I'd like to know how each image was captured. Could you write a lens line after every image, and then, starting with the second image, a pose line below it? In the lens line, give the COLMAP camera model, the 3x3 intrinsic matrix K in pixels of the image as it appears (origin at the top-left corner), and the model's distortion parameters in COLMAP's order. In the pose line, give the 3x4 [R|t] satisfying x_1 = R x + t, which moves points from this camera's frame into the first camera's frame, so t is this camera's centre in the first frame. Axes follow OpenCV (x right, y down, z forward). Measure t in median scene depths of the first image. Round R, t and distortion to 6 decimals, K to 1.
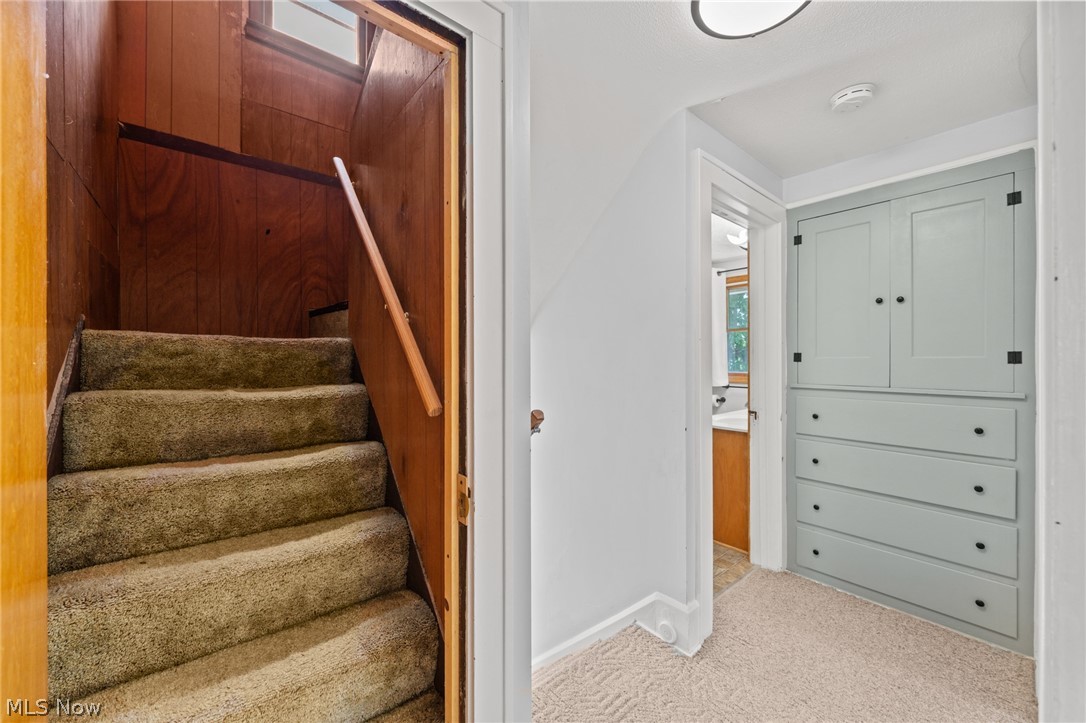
lens RADIAL K [[420.8, 0, 534.6], [0, 420.8, 359.2], [0, 0, 1]] dist [-0.002587, 0.000343]
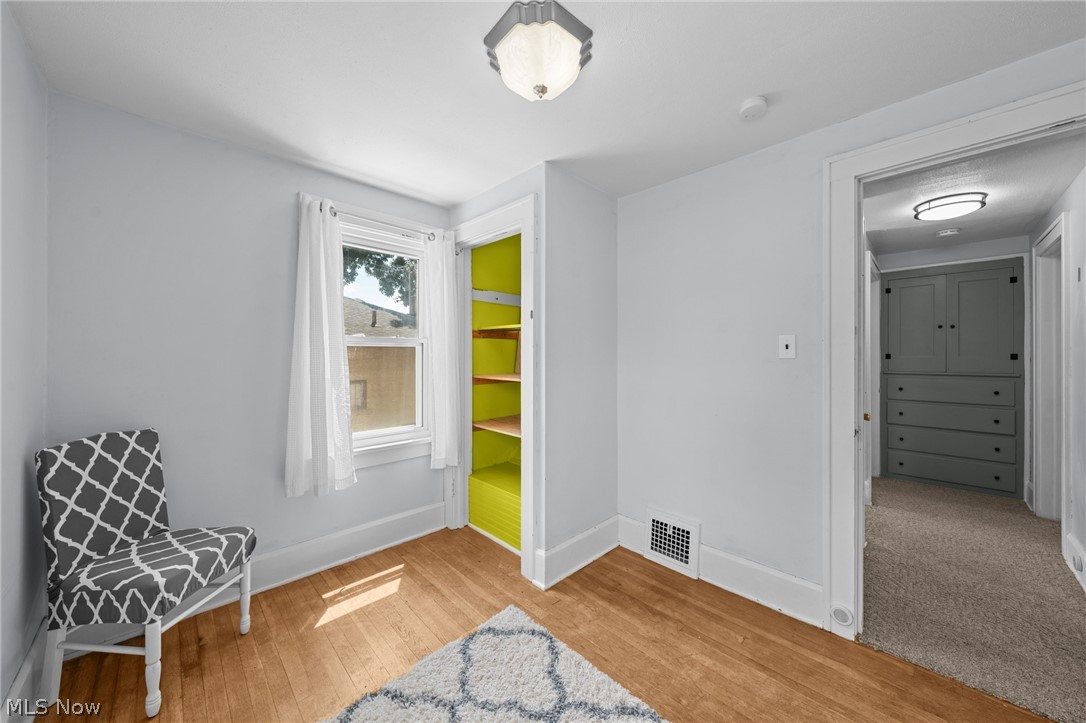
lens RADIAL K [[384.2, 0, 550.0], [0, 384.2, 356.3], [0, 0, 1]] dist [0.000936, 0.000170]
pose [[0.996419, 0.003081, 0.084497, -1.225471], [-0.002810, 0.999990, -0.003336, 0.005888], [-0.084507, 0.003087, 0.996418, -0.659396]]
